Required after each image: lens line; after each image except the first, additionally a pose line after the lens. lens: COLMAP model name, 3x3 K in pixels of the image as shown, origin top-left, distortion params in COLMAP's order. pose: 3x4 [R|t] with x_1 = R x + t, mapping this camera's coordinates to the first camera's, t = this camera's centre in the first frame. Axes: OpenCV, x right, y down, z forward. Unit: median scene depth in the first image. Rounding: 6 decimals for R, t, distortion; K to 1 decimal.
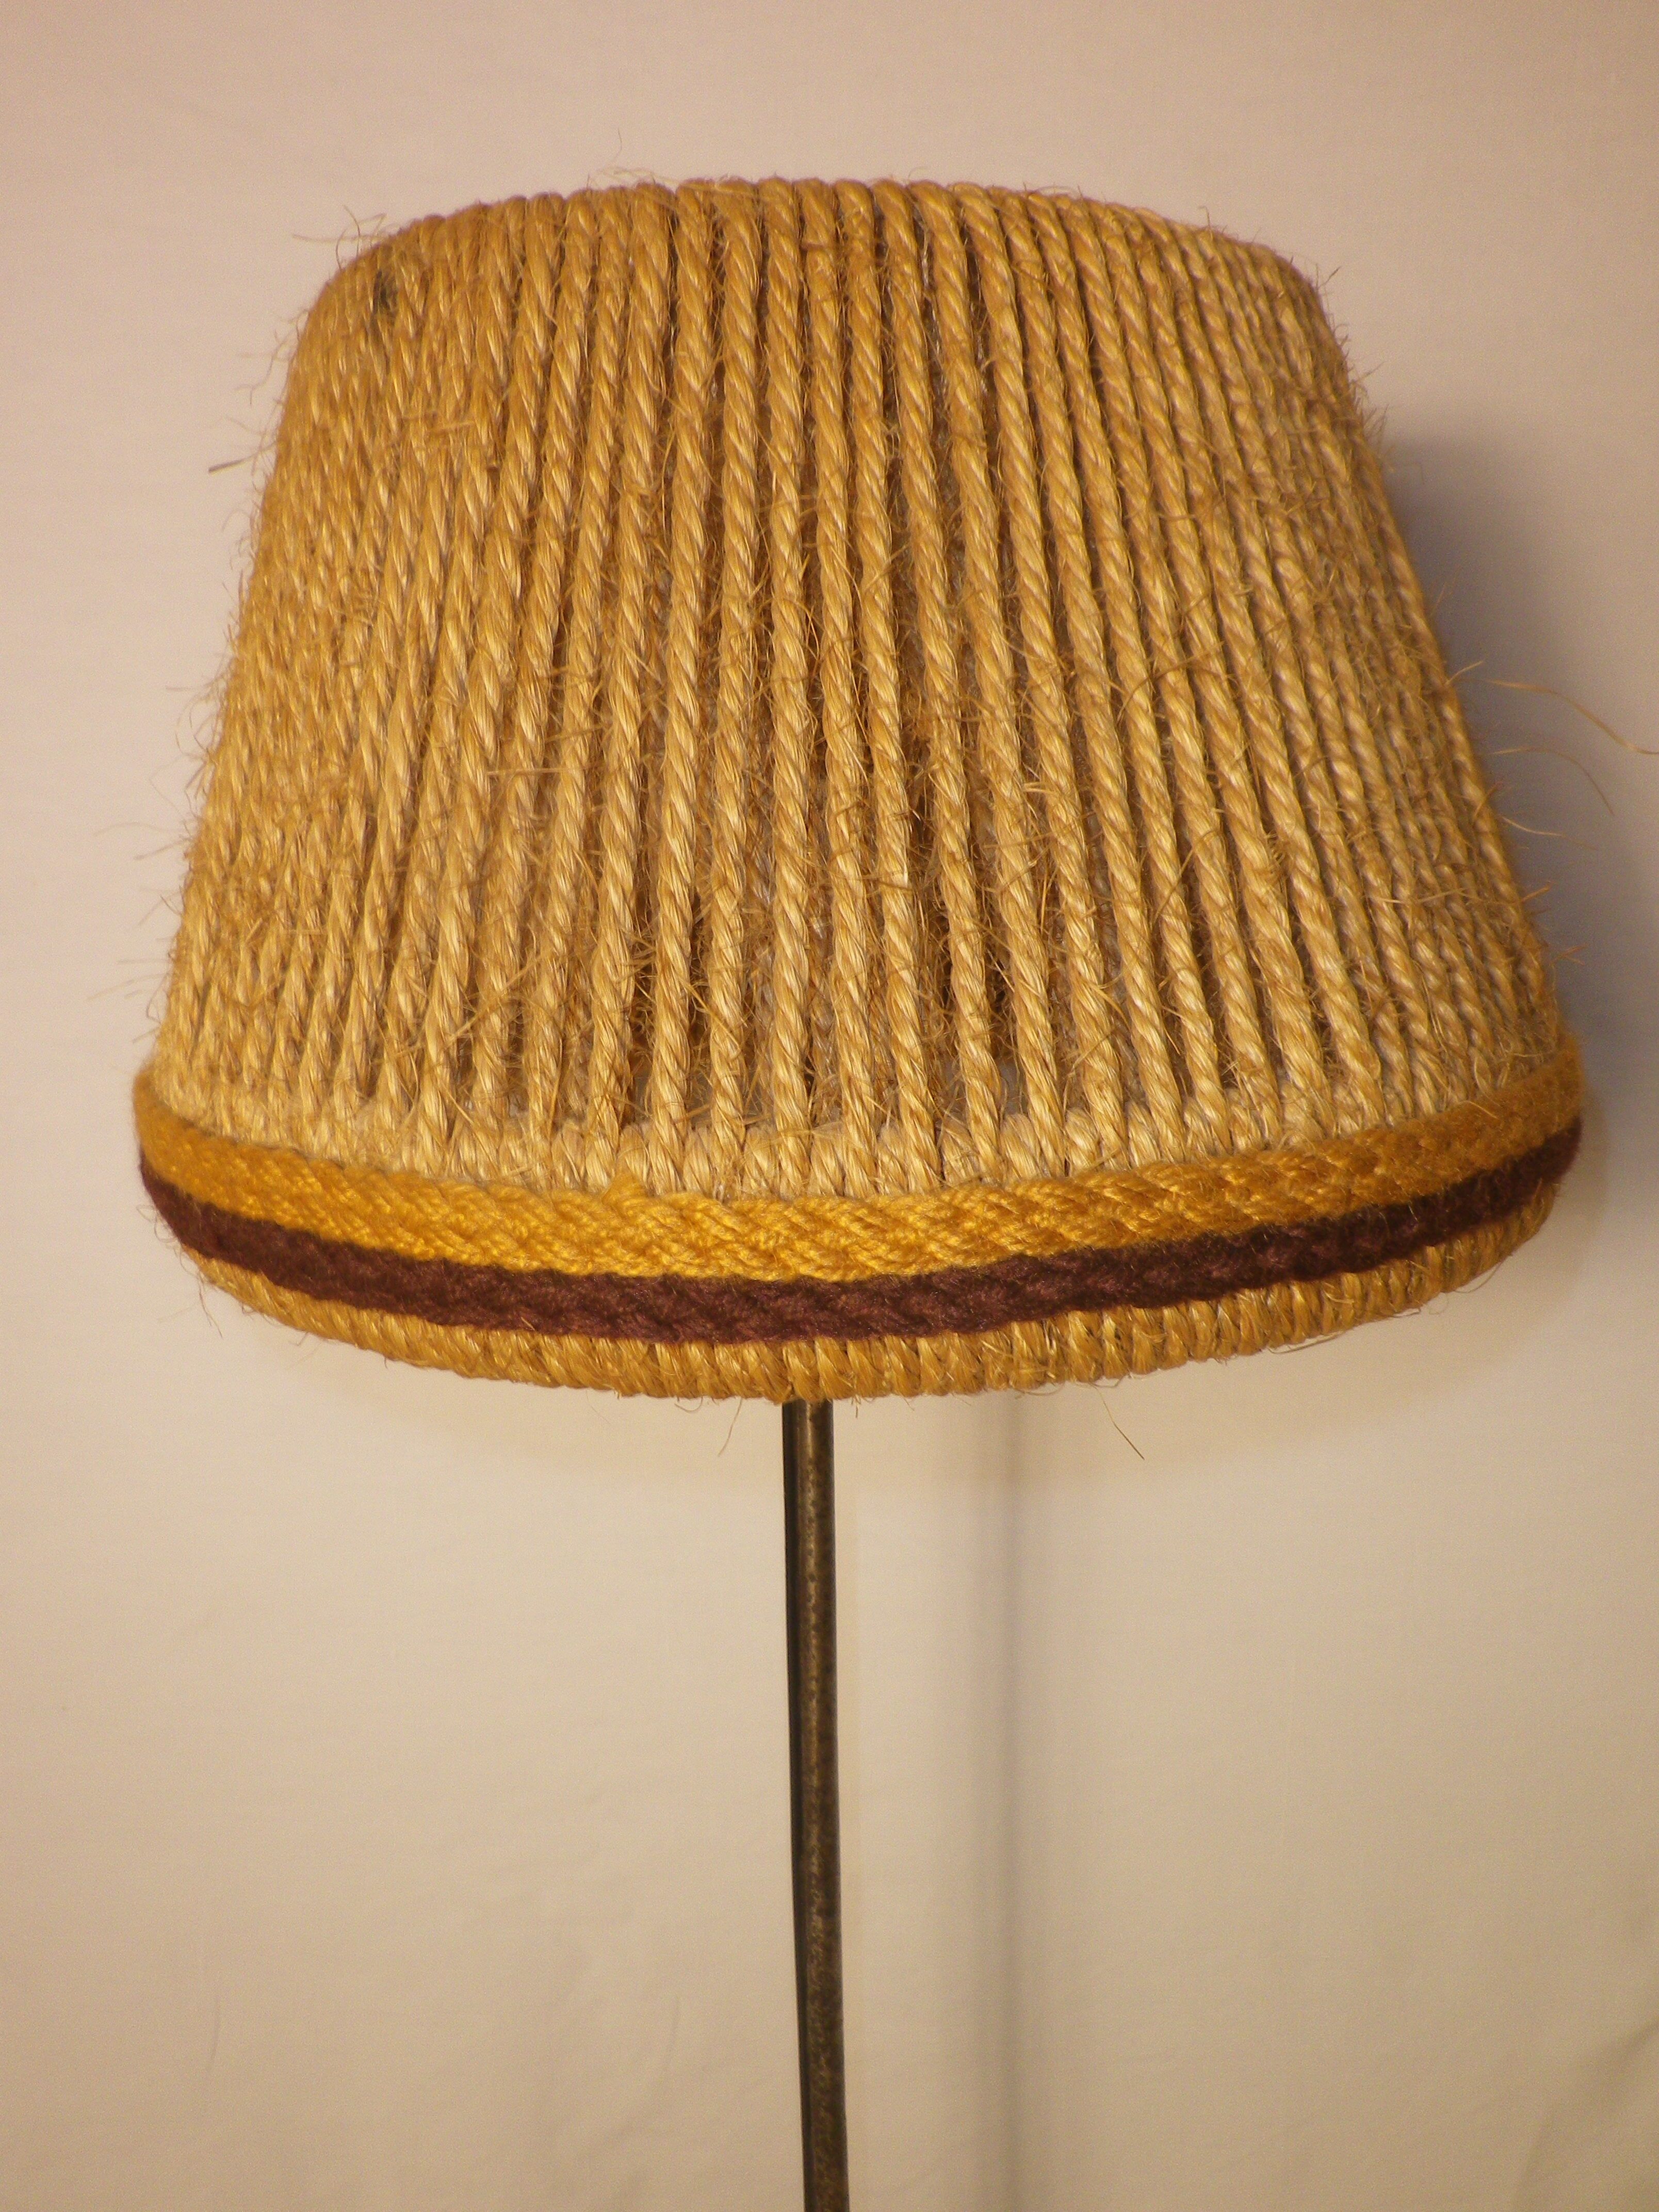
lens RADIAL K [[2052.0, 0, 829.5], [0, 2052.0, 1106.0], [0, 0, 1]] dist [0.004567, 0.000293]
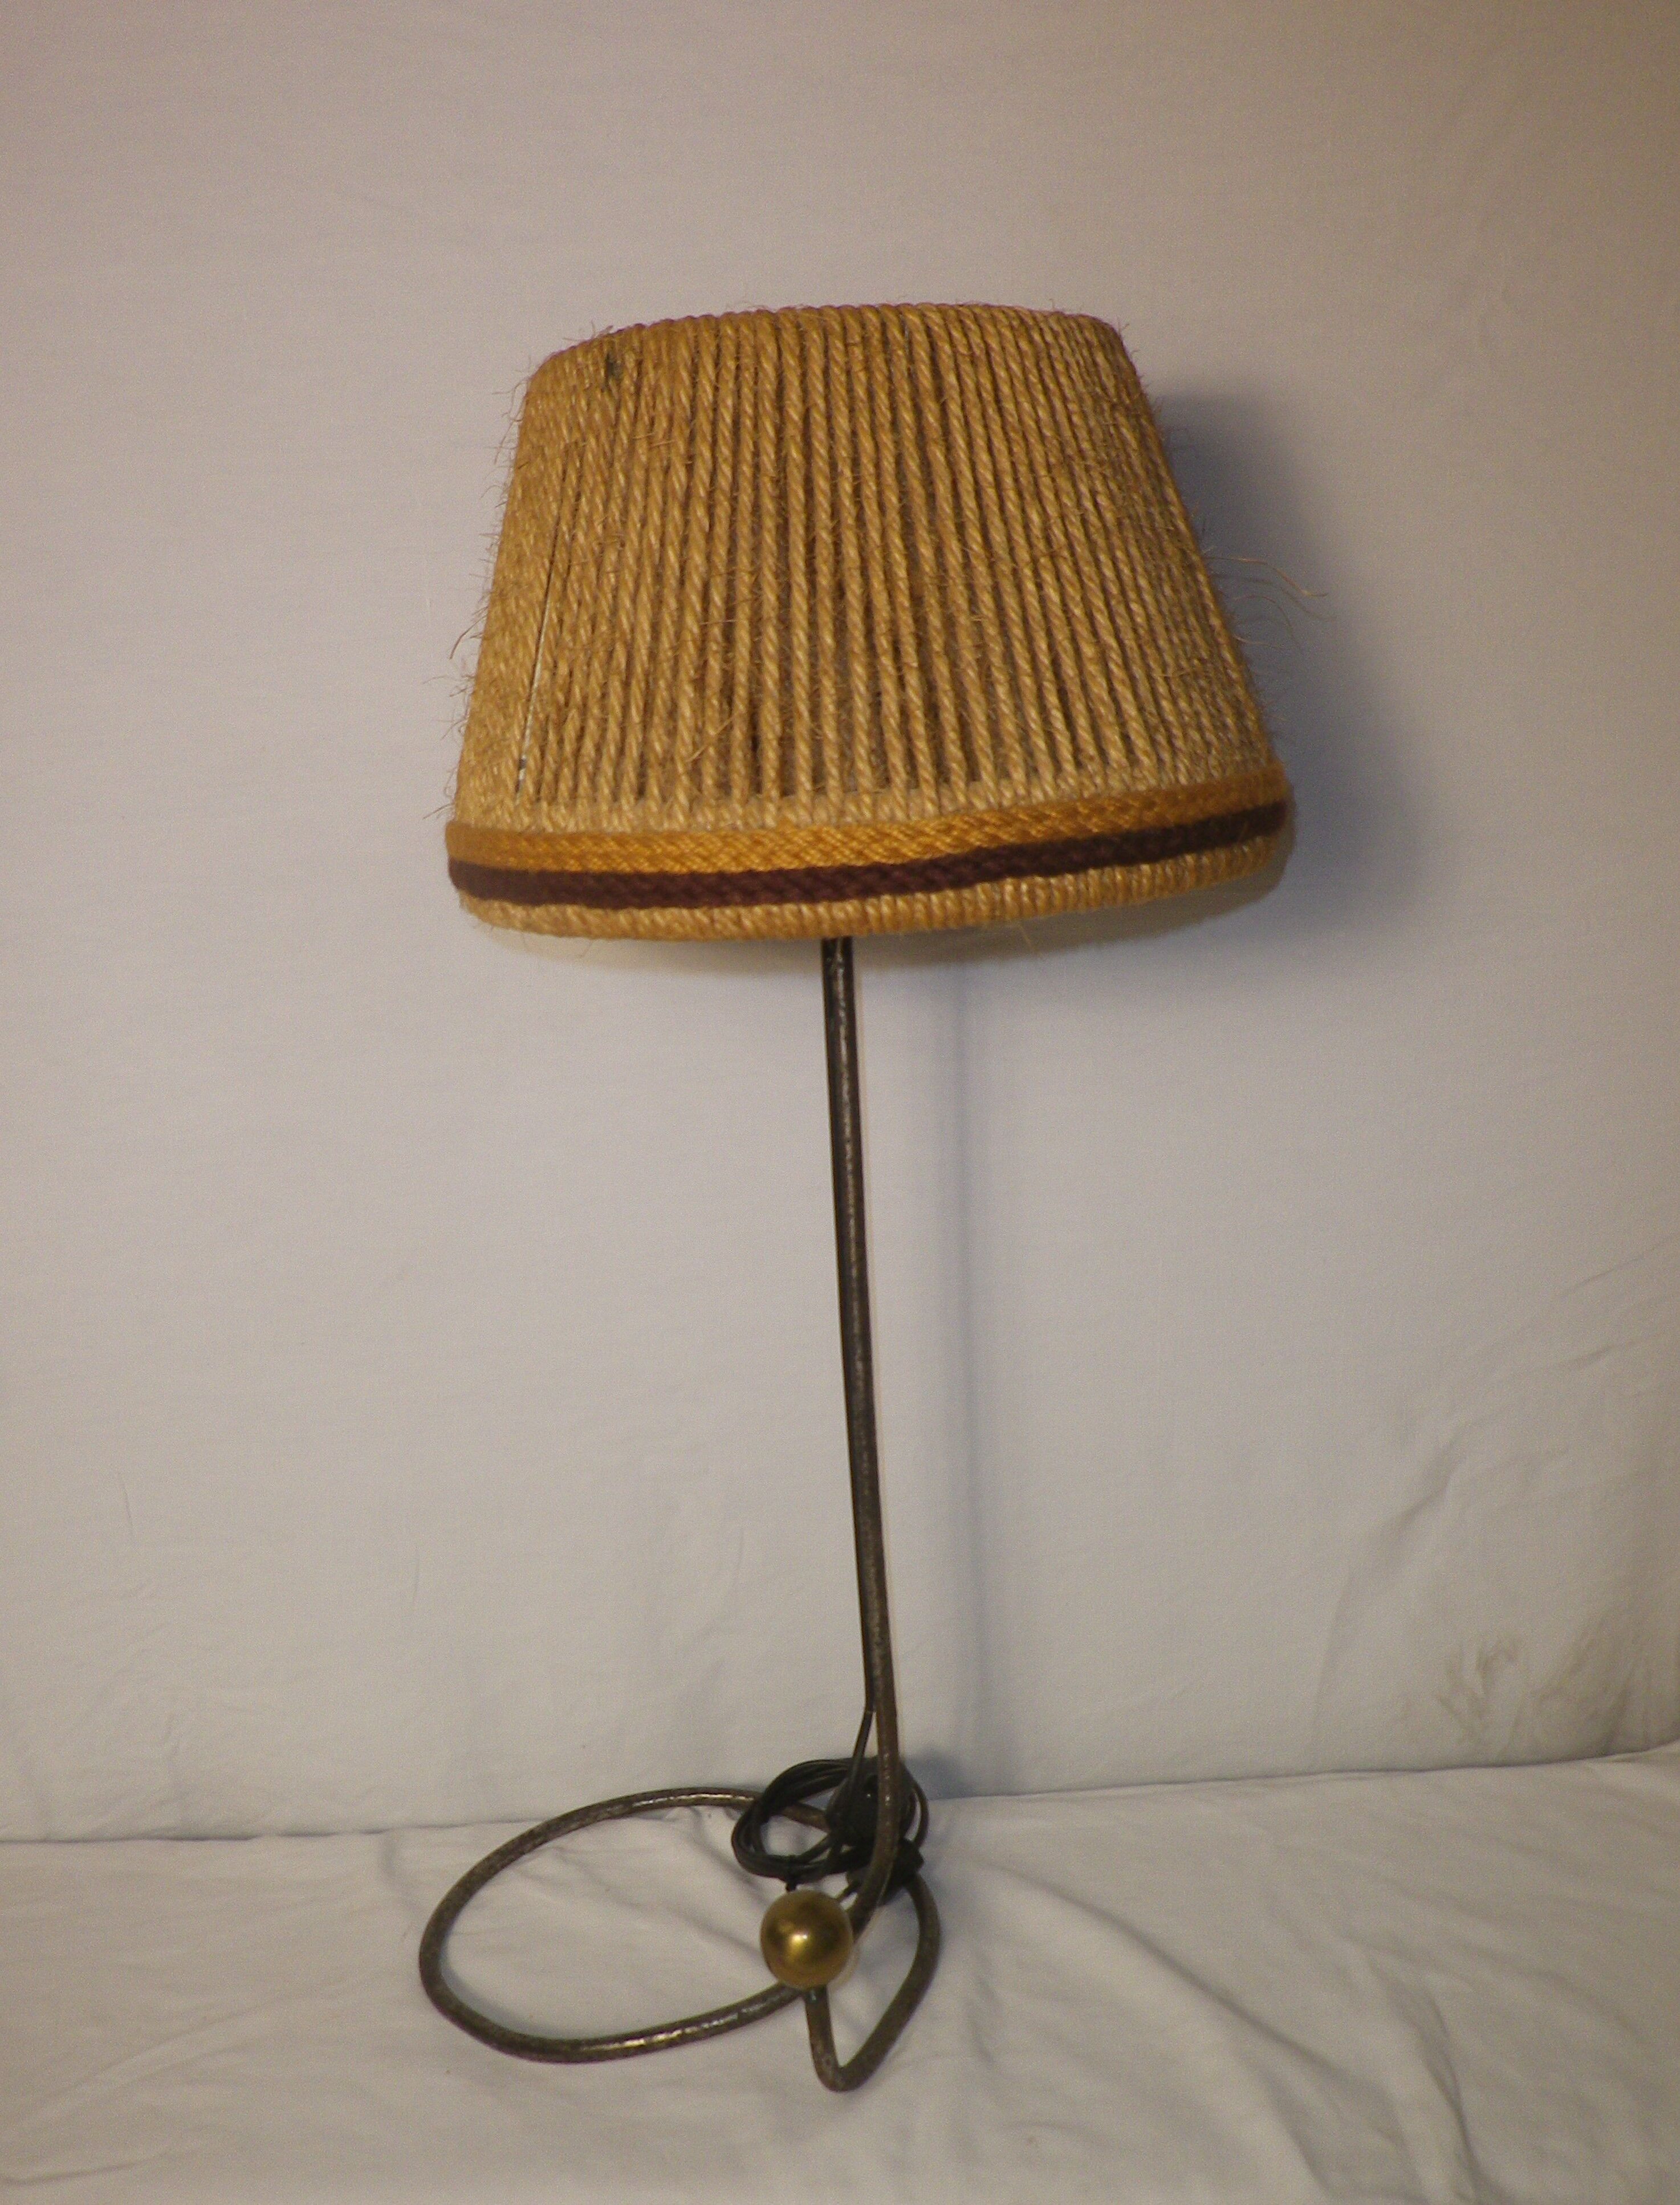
lens RADIAL K [[1762.2, 0, 840.0], [0, 1762.2, 1102.5], [0, 0, 1]] dist [0.003825, 0.000251]
pose [[0.998176, -0.050966, 0.032370, -0.107581], [0.048368, 0.995894, 0.076528, 0.168921], [-0.036137, -0.074822, 0.996542, -0.709332]]
